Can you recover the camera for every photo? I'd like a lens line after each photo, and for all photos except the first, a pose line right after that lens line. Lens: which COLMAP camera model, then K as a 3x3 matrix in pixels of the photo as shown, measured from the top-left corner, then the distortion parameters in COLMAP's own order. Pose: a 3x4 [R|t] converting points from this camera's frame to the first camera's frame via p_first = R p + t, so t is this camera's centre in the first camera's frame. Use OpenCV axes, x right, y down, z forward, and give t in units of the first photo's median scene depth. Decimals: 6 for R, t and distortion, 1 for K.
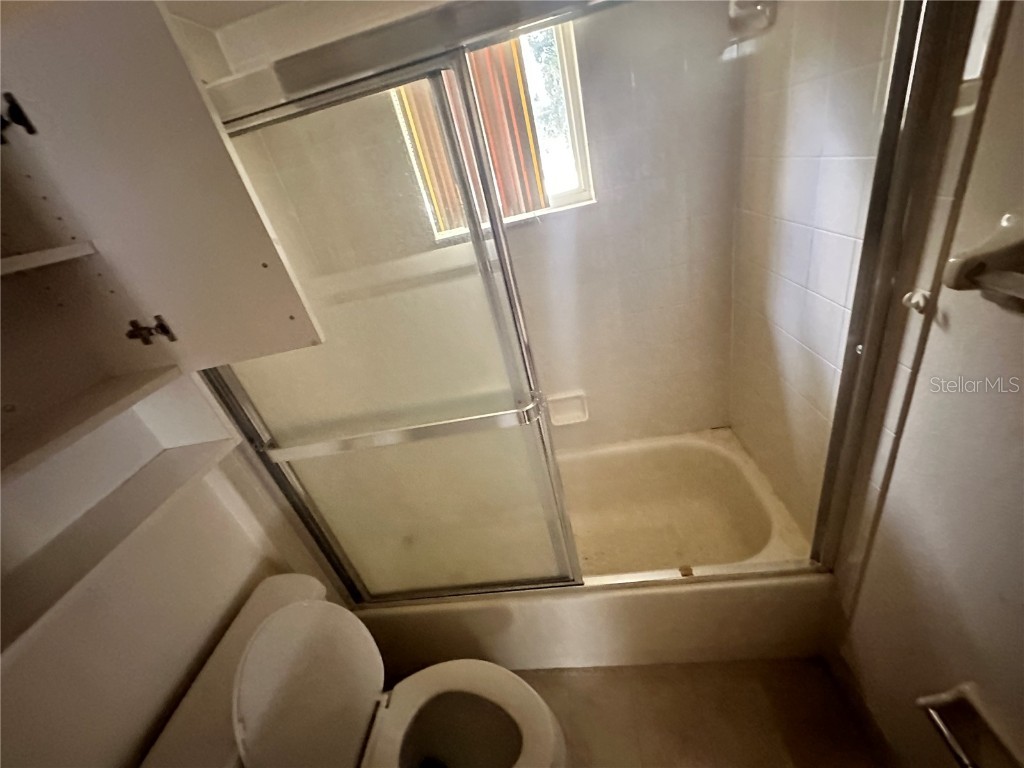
lens RADIAL K [[417.3, 0, 512.0], [0, 417.3, 384.0], [0, 0, 1]] dist [0.000636, 0.000254]
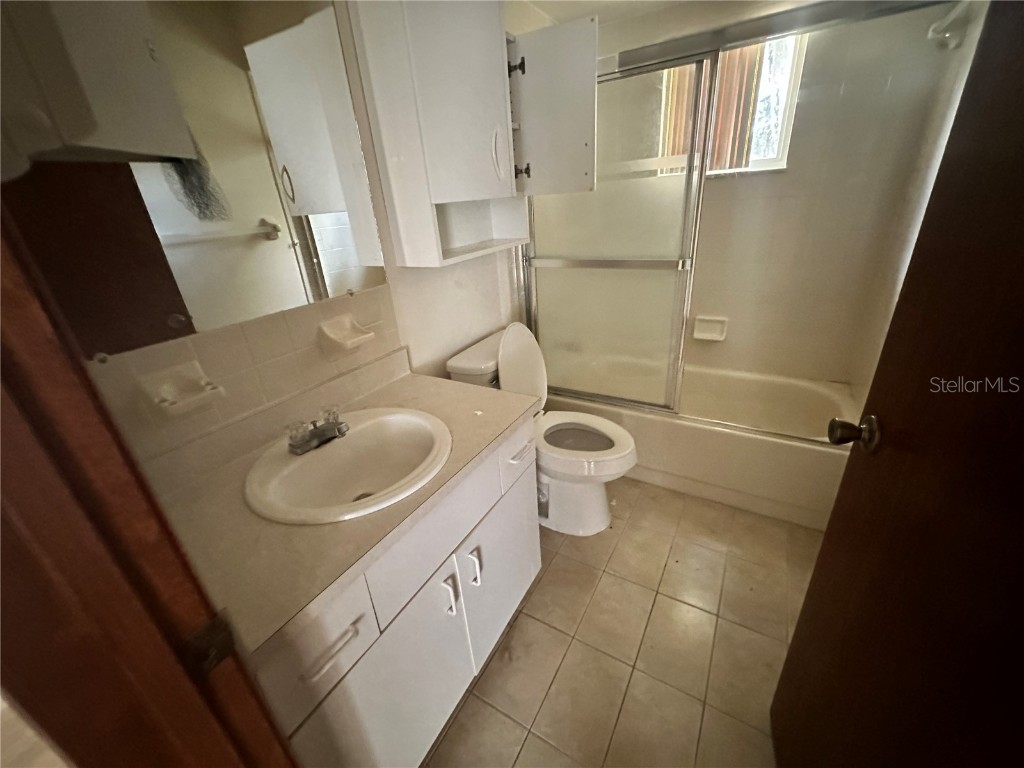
lens RADIAL K [[406.5, 0, 512.8], [0, 406.5, 382.0], [0, 0, 1]] dist [-0.001977, -0.000033]
pose [[0.883107, 0.333860, -0.329635, 0.103500], [-0.323735, 0.942147, 0.086922, 0.476409], [0.339584, 0.029953, 0.940099, -0.628114]]
